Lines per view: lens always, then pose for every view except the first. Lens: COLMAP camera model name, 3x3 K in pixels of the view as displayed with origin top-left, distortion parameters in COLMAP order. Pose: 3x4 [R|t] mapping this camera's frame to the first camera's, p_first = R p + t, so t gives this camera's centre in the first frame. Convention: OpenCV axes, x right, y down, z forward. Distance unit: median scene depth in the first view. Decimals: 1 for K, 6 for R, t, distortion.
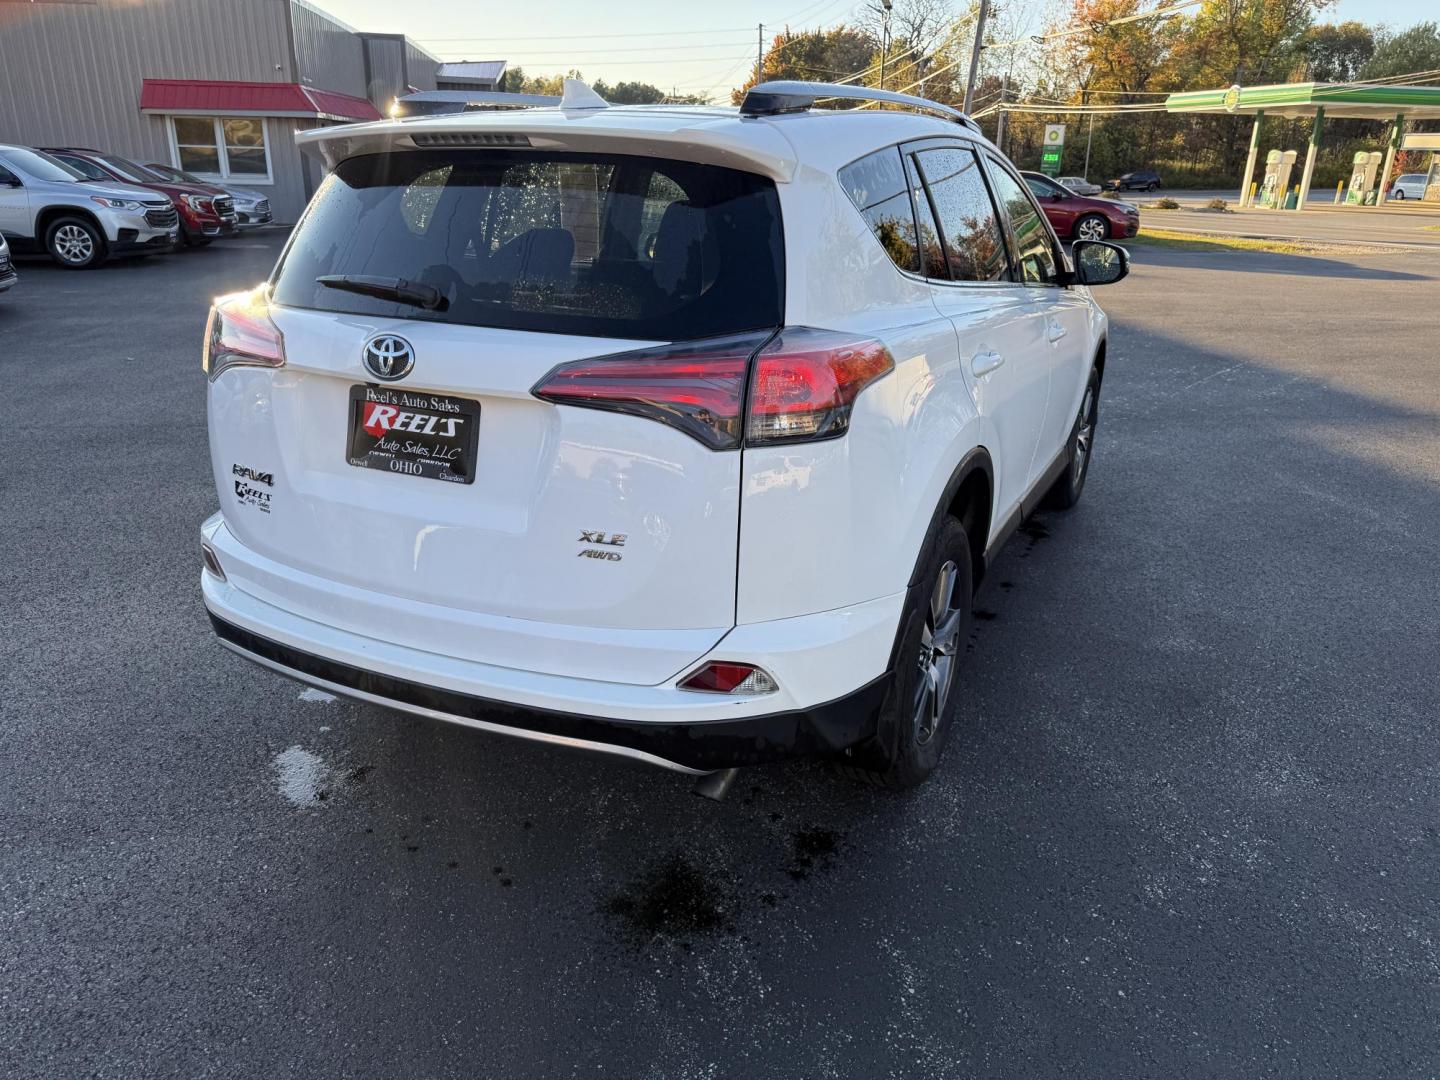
lens RADIAL K [[1015.3, 0, 721.3], [0, 1015.3, 554.2], [0, 0, 1]] dist [0.032449, -0.028211]
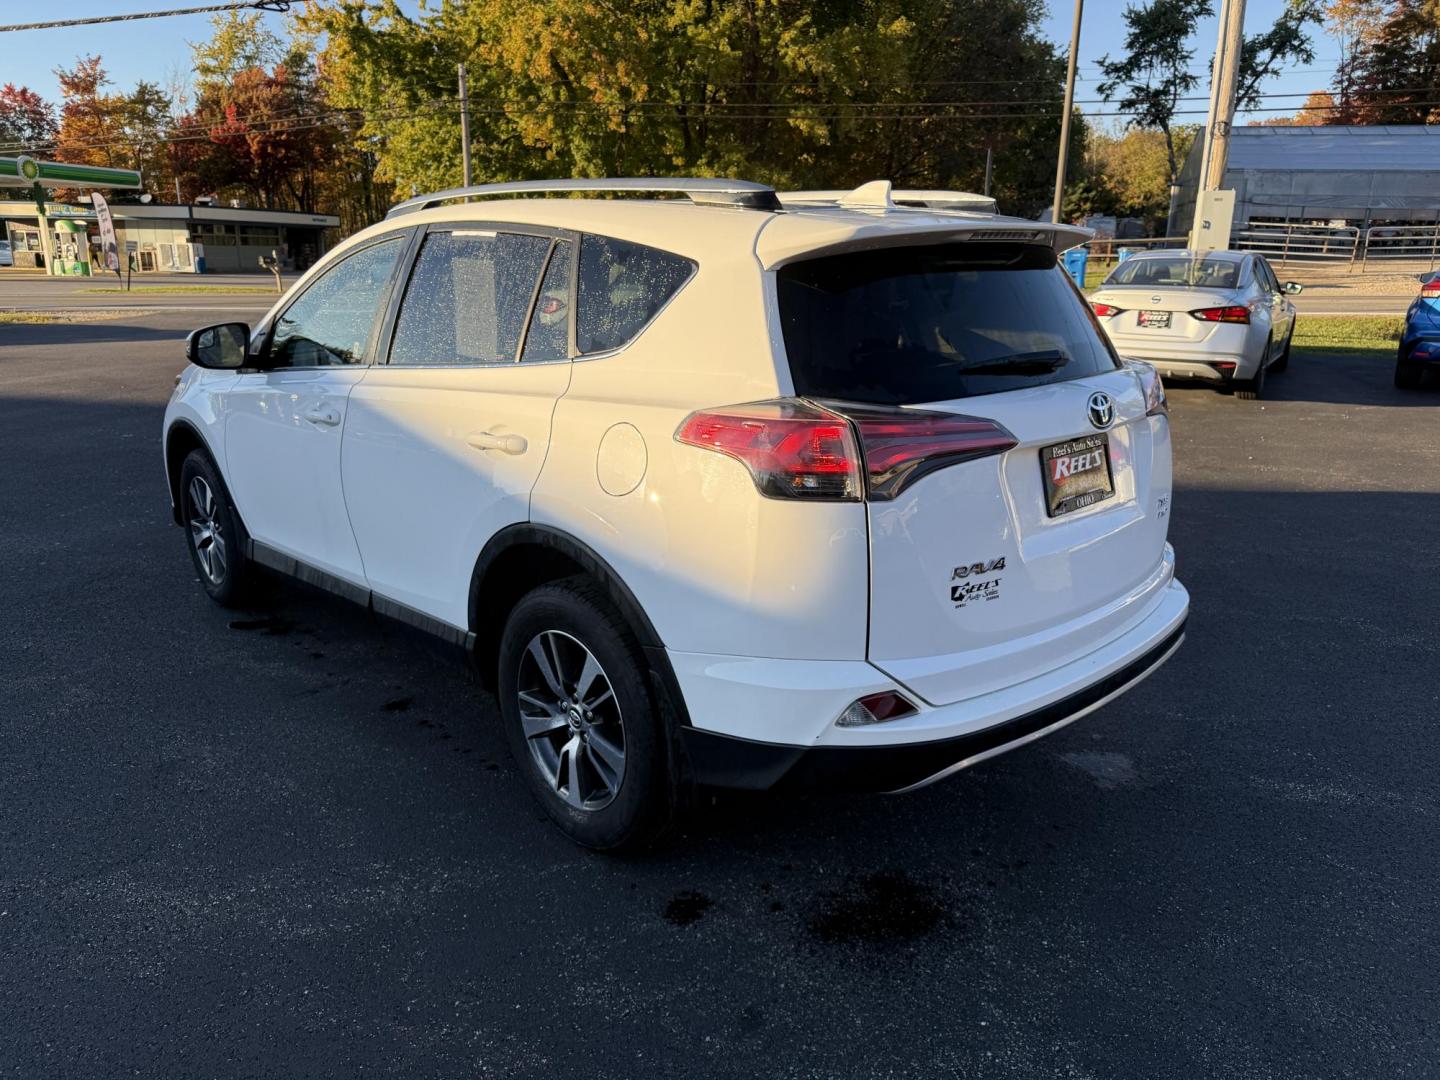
lens RADIAL K [[1040.1, 0, 731.7], [0, 1040.1, 545.1], [0, 0, 1]] dist [0.013011, -0.007514]
pose [[0.359638, -0.268565, 0.893607, -1.308736], [0.332207, 0.931785, 0.146340, -0.296043], [-0.871951, 0.244233, 0.424325, 0.714274]]
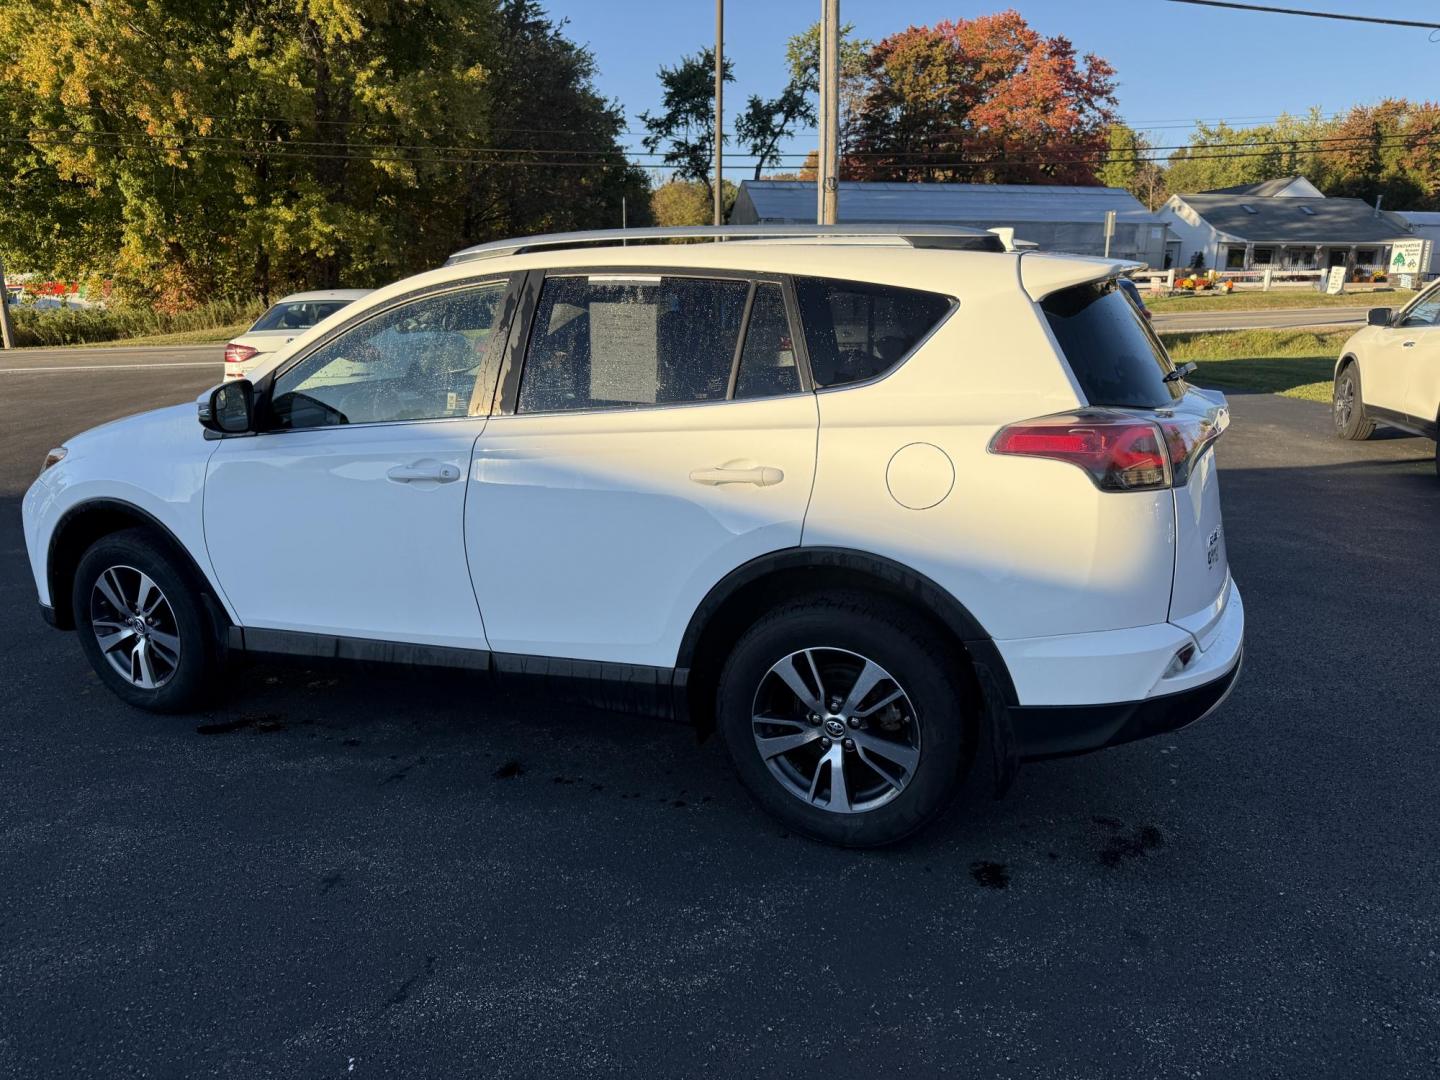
lens RADIAL K [[1039.2, 0, 720.0], [0, 1039.2, 540.0], [0, 0, 1]] dist [0.033128, -0.030223]
pose [[-0.030252, -0.247981, 0.968292, -1.506947], [0.365334, 0.898967, 0.241641, -0.536799], [-0.930385, 0.361060, 0.063401, 1.337365]]
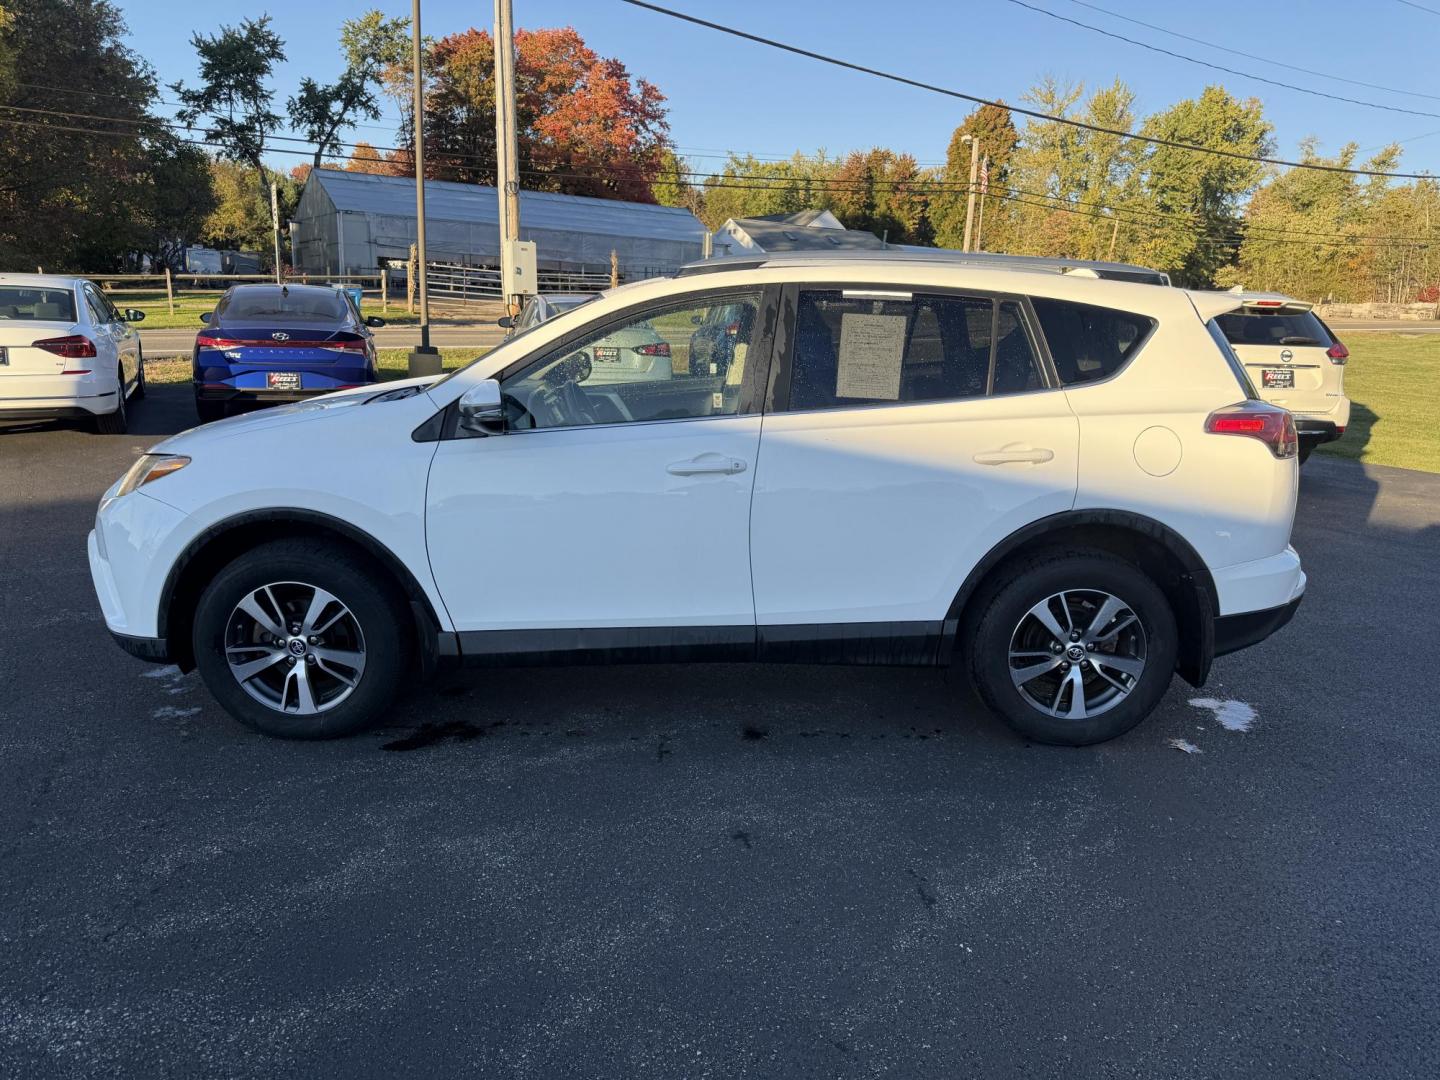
lens RADIAL K [[1045.3, 0, 736.9], [0, 1045.3, 536.3], [0, 0, 1]] dist [0.019619, -0.018444]
pose [[-0.442407, -0.225216, 0.868075, -1.472242], [0.287671, 0.881166, 0.375222, -0.950882], [-0.849424, 0.415721, -0.325046, 2.419513]]
